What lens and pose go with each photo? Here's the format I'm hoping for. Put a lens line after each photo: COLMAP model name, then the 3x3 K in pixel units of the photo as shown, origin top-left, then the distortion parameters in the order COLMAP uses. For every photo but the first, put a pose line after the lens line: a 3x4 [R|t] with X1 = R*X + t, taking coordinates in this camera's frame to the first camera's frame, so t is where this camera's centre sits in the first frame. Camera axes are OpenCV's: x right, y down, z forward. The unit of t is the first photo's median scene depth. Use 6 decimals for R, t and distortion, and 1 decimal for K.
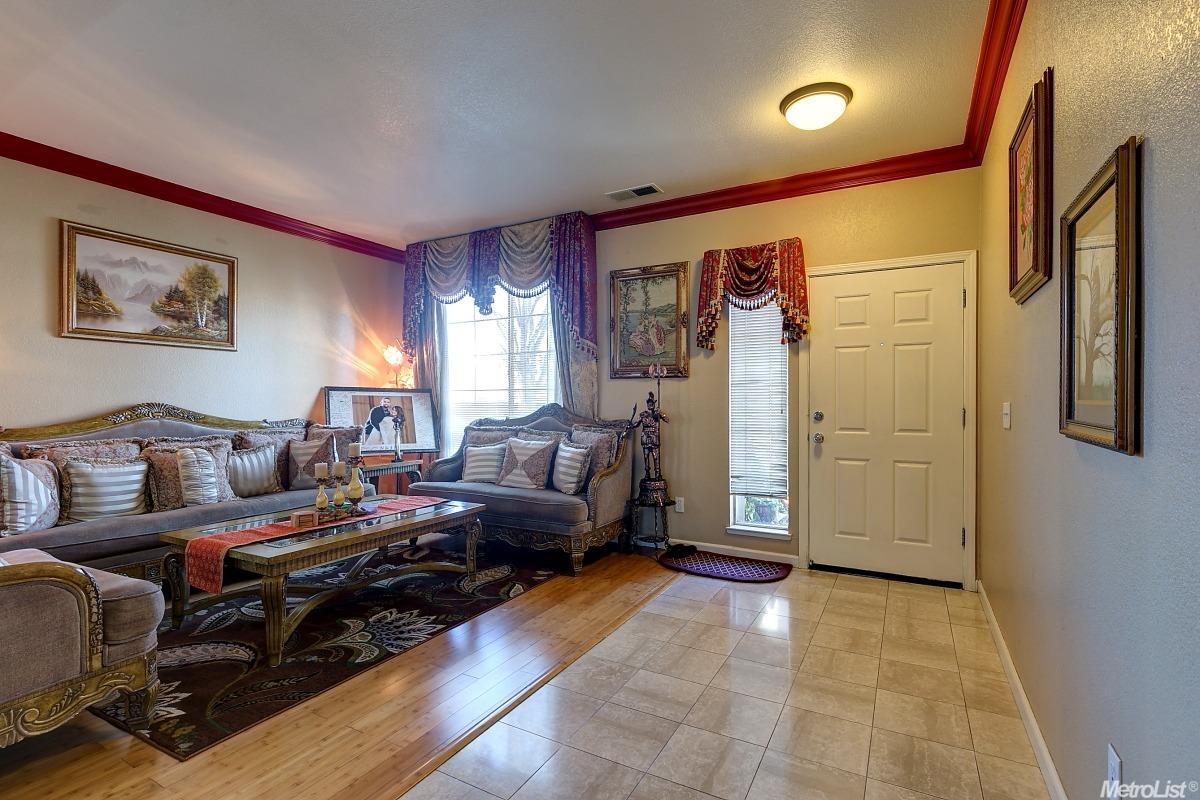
lens RADIAL K [[544.0, 0, 600.9], [0, 544.0, 403.6], [0, 0, 1]] dist [0.000246, -0.000317]
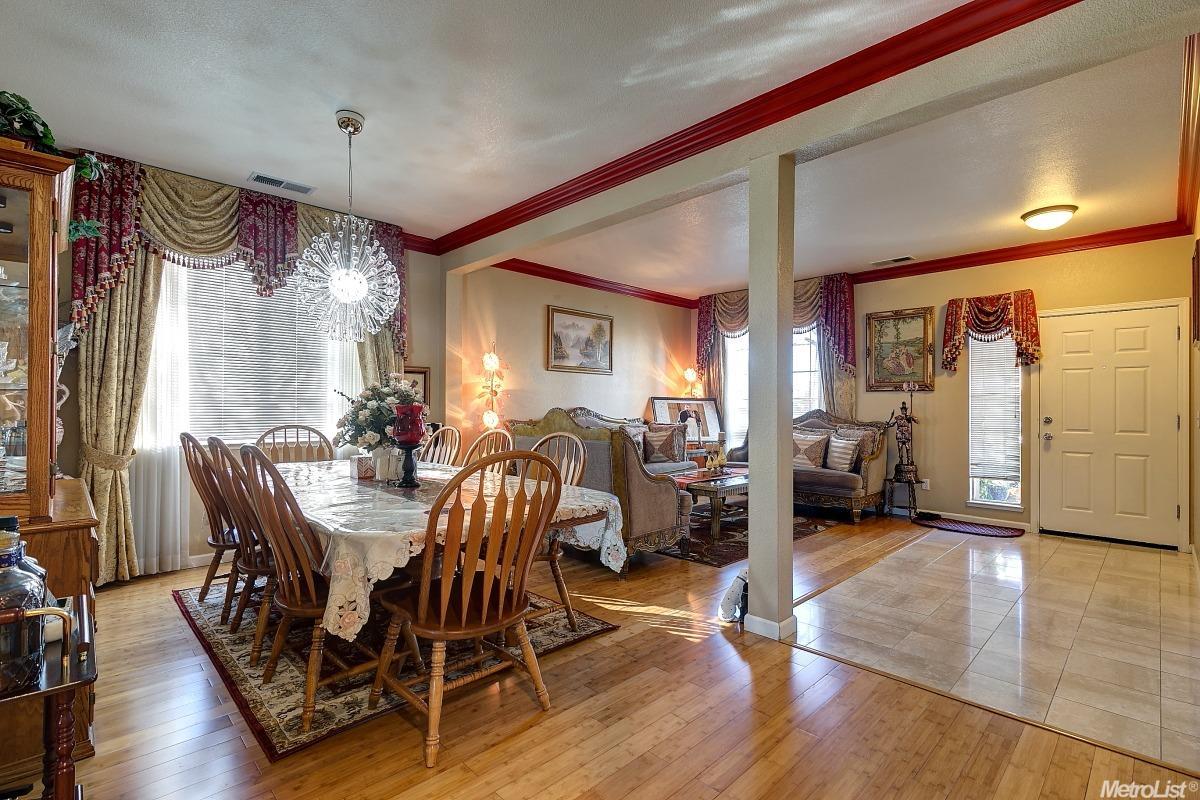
lens RADIAL K [[544.0, 0, 604.6], [0, 544.0, 404.0], [0, 0, 1]] dist [0.000246, -0.000317]
pose [[0.960244, 0.004772, -0.279120, -0.264297], [-0.007696, 0.999926, -0.009379, 0.004061], [0.279054, 0.011155, 0.960210, -0.570775]]
